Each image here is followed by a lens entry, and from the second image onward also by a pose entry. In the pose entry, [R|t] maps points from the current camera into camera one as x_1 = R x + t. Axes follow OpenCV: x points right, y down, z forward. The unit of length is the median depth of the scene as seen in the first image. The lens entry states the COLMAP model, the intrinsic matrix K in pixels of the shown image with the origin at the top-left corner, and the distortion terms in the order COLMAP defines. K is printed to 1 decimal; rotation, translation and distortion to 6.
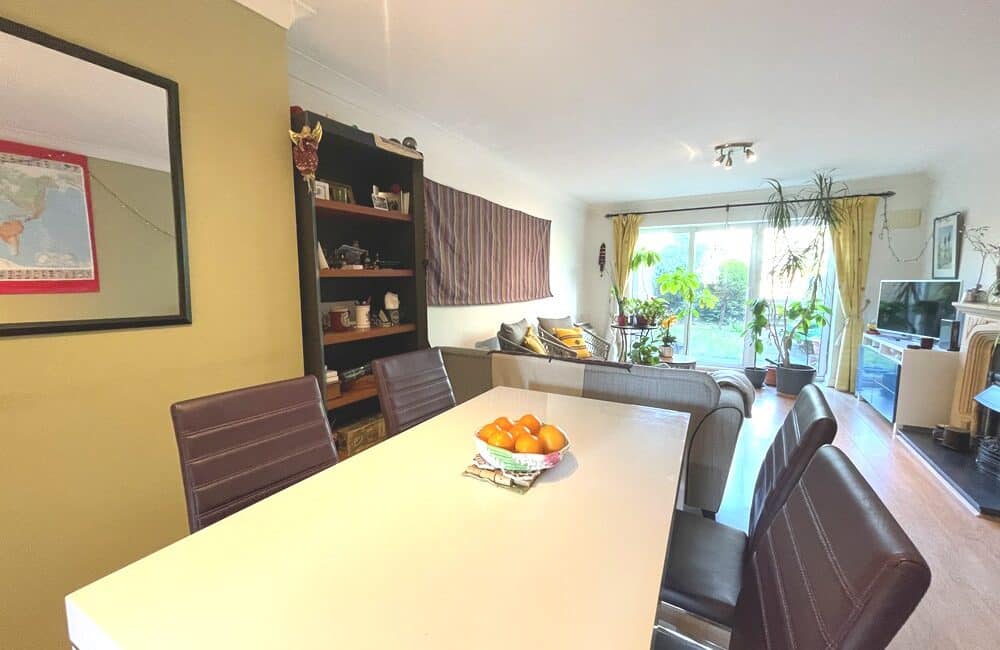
lens RADIAL K [[402.0, 0, 499.3], [0, 402.0, 328.4], [0, 0, 1]] dist [-0.000543, -0.000165]
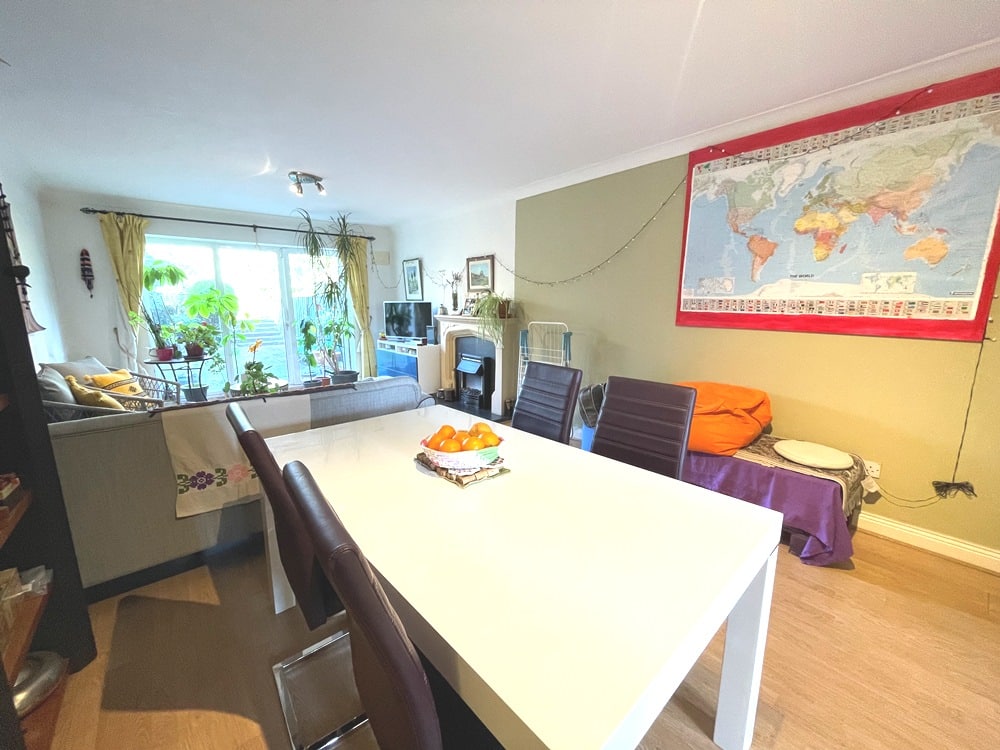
lens RADIAL K [[395.8, 0, 501.0], [0, 395.8, 375.5], [0, 0, 1]] dist [-0.001553, -0.000215]
pose [[0.354603, -0.175506, 0.918398, -0.213698], [0.113668, 0.983032, 0.143969, -0.015999], [-0.928082, 0.053341, 0.368536, 0.111535]]
